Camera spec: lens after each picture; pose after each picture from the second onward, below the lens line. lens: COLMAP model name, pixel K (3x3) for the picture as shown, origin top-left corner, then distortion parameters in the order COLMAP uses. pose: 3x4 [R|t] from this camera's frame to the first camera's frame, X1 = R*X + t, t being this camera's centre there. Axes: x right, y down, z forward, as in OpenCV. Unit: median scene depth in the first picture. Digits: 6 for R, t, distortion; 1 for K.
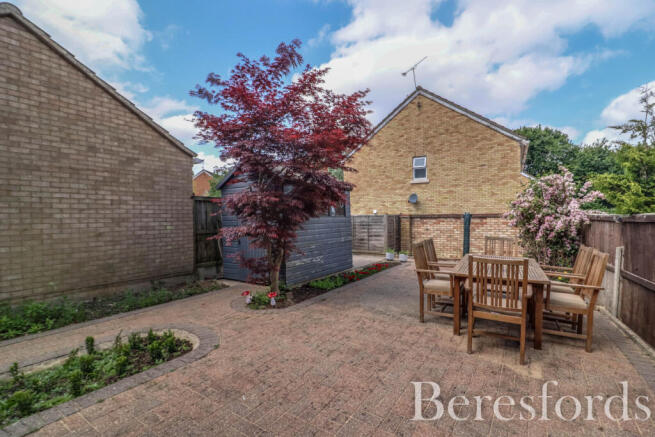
lens RADIAL K [[305.0, 0, 327.9], [0, 305.0, 220.2], [0, 0, 1]] dist [-0.022661, -0.002584]
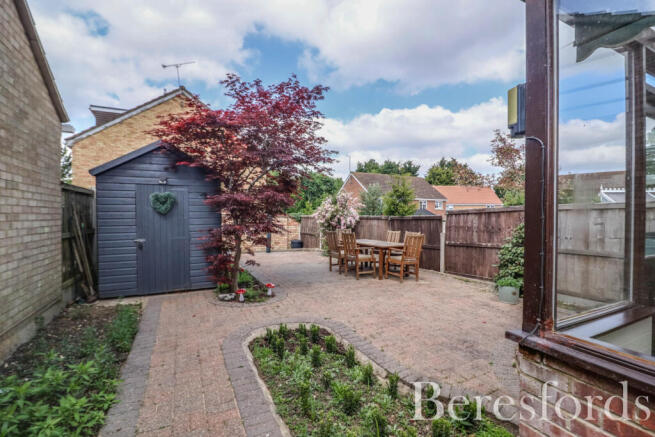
lens RADIAL K [[305.0, 0, 329.6], [0, 305.0, 218.5], [0, 0, 1]] dist [-0.022661, -0.002584]
pose [[0.489490, 0.003077, 0.872004, -0.947172], [-0.001624, 0.999995, -0.002617, 0.000523], [-0.872008, -0.000135, 0.489492, 0.234250]]
